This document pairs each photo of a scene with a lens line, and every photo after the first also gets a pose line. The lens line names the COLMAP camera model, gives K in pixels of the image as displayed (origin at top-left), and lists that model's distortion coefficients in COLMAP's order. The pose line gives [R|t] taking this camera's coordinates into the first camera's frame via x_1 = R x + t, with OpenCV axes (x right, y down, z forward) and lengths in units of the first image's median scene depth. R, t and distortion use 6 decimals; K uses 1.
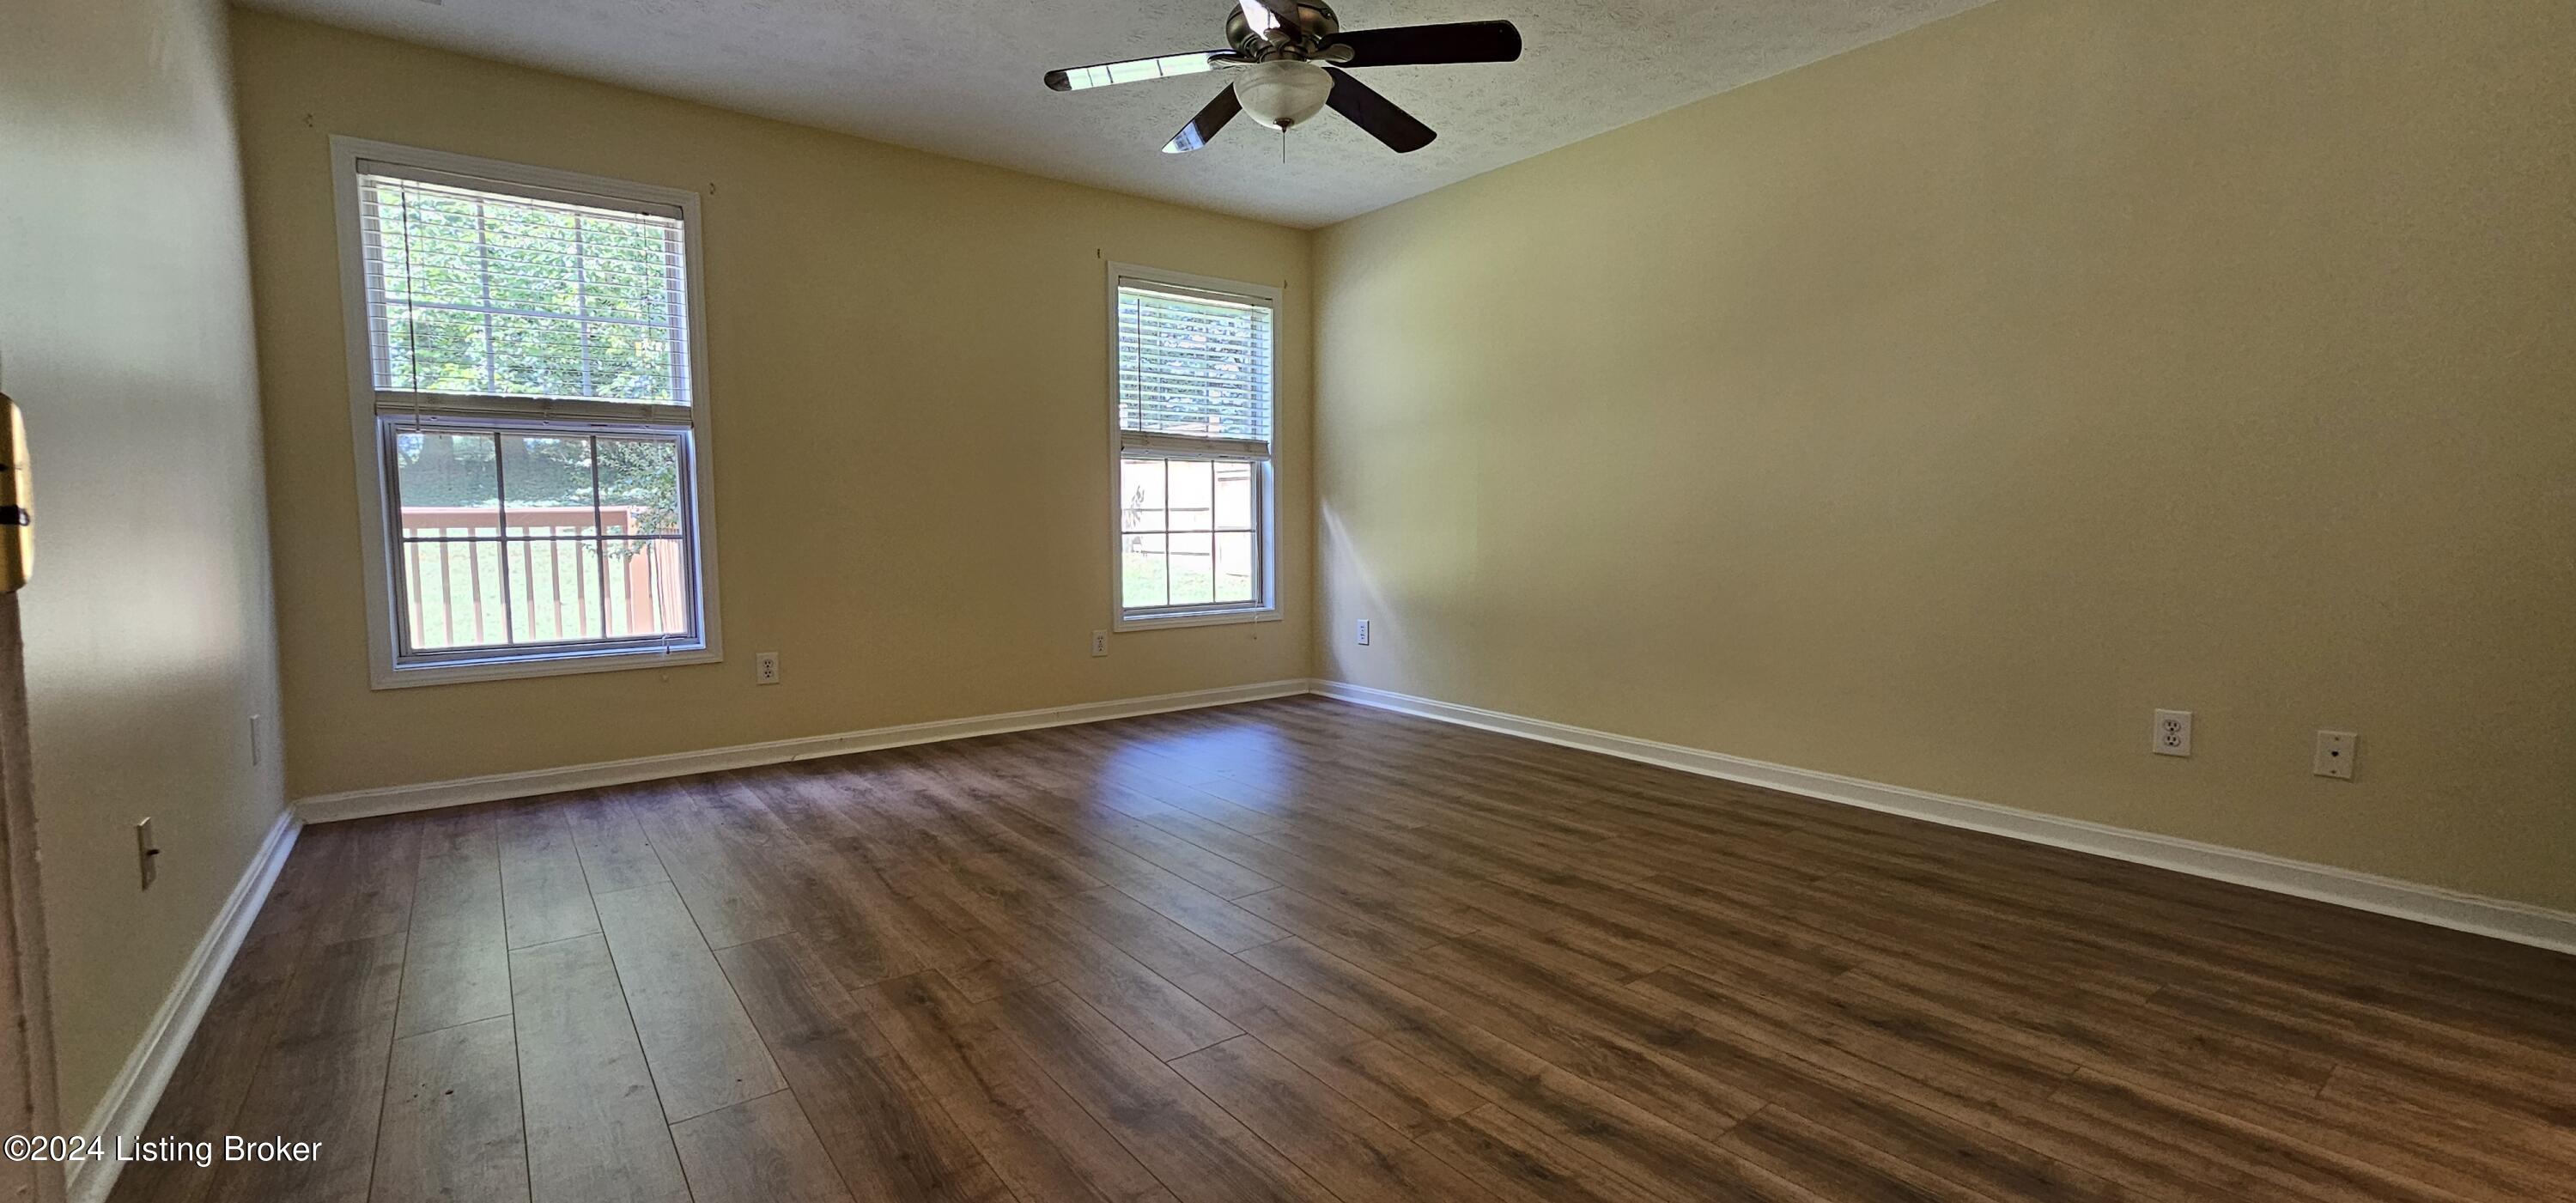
lens RADIAL K [[1051.8, 0, 1292.7], [0, 1051.8, 597.6], [0, 0, 1]] dist [-0.003242, -0.000201]
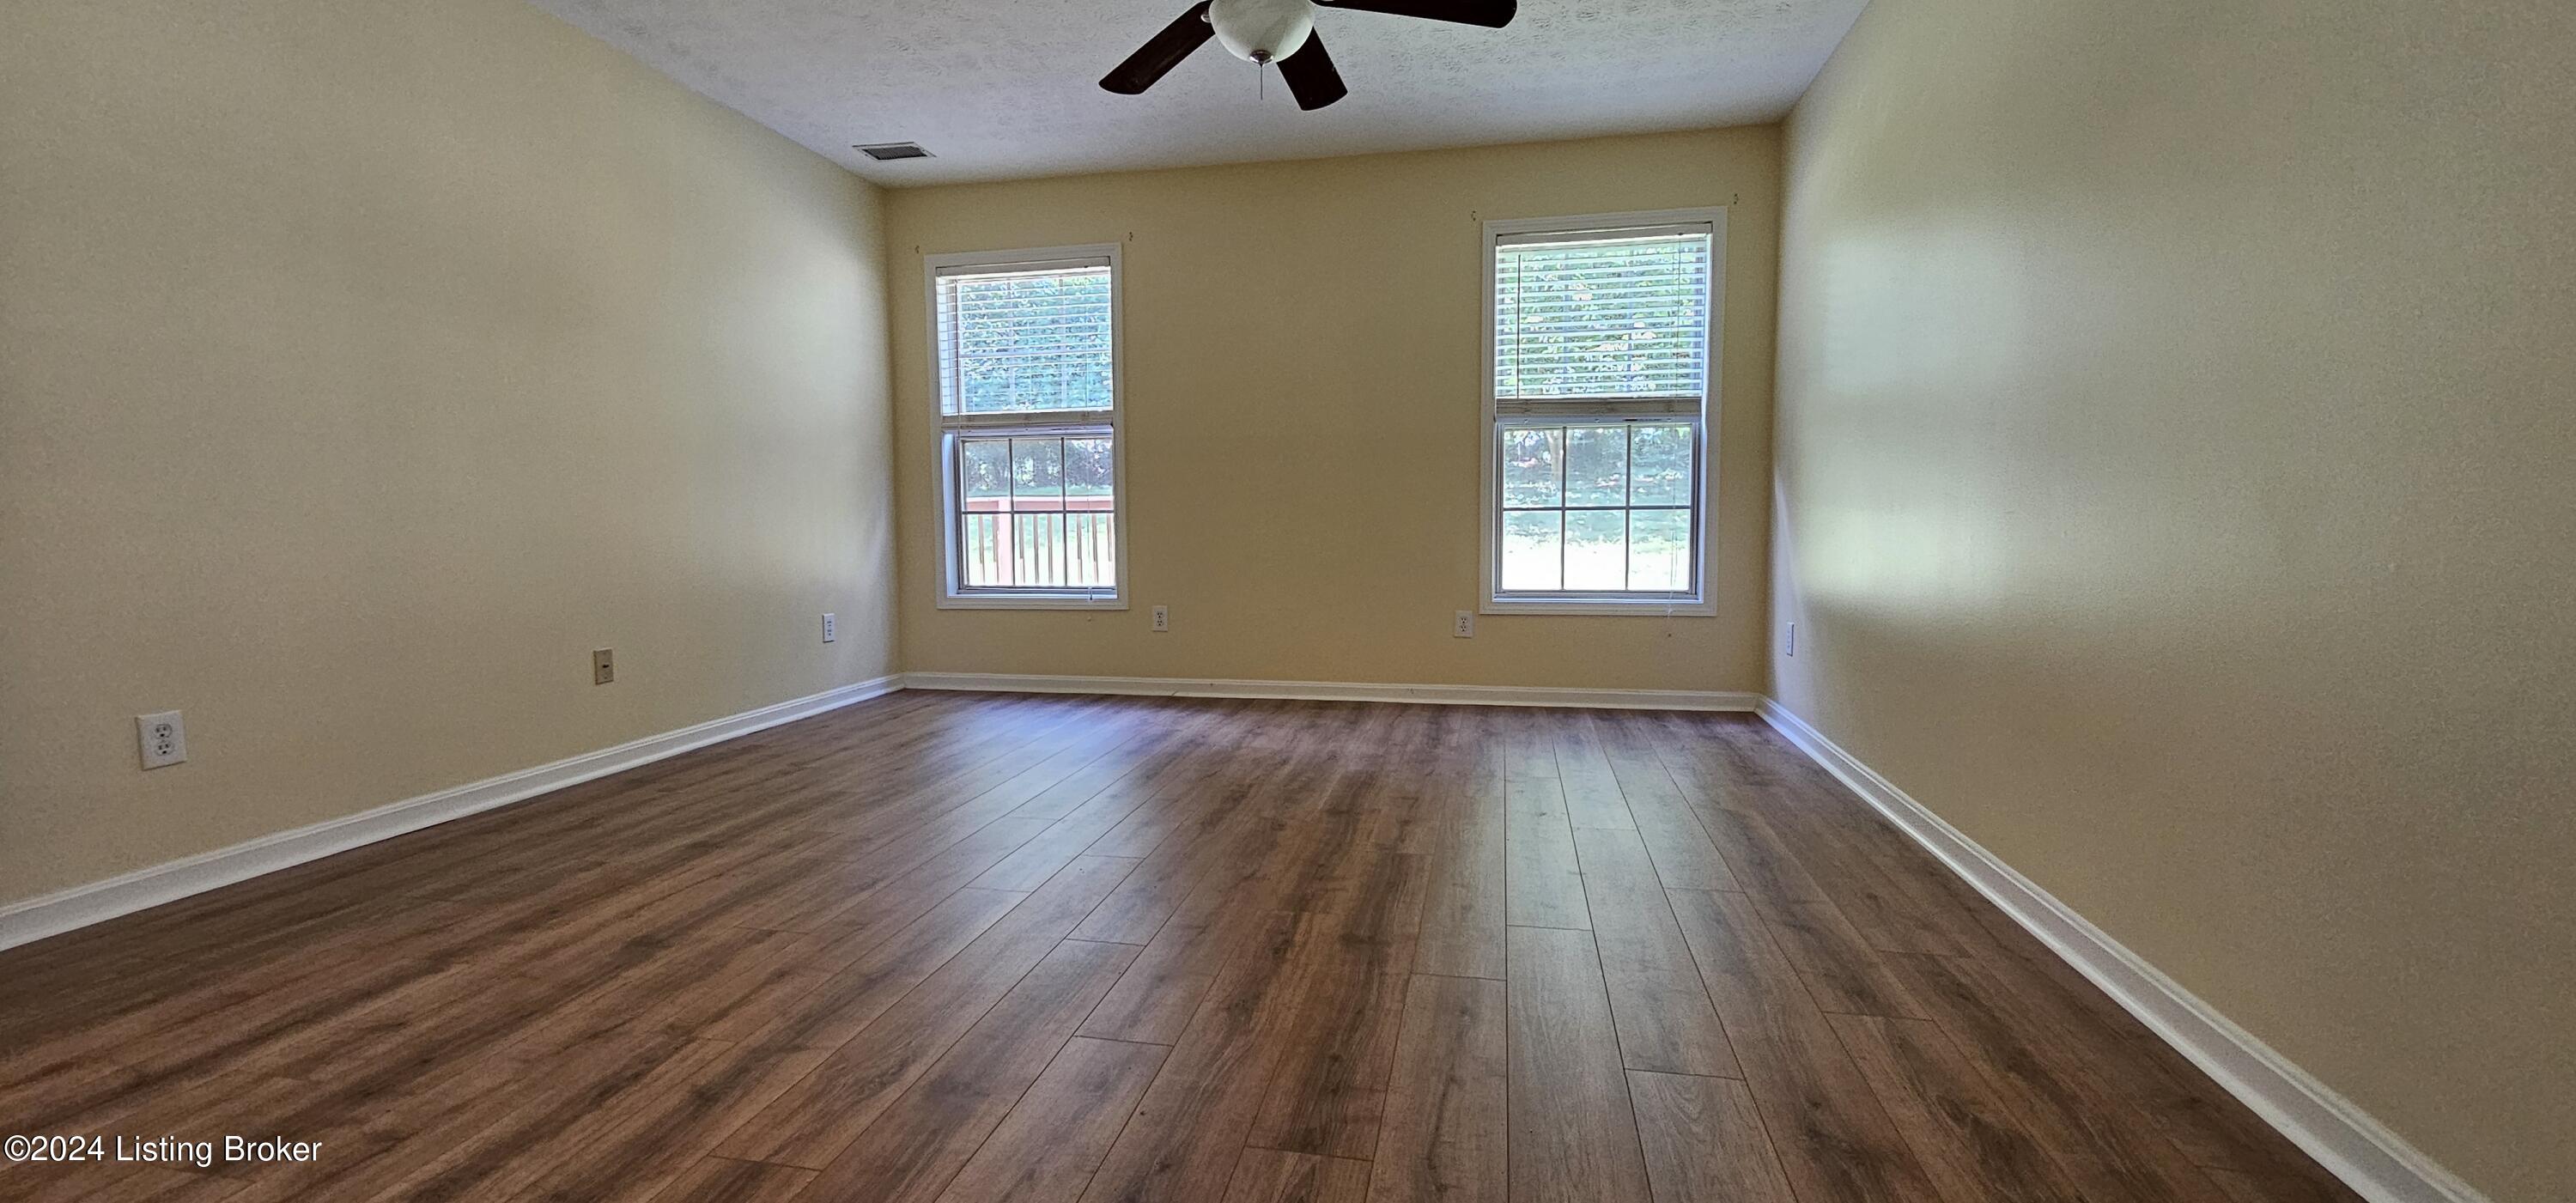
lens RADIAL K [[1051.8, 0, 1278.6], [0, 1051.8, 590.4], [0, 0, 1]] dist [-0.003242, -0.000201]
pose [[0.656546, 0.051608, -0.752518, 0.545697], [-0.049499, 0.998454, 0.025288, -0.003466], [0.752660, 0.020647, 0.658086, 0.307409]]
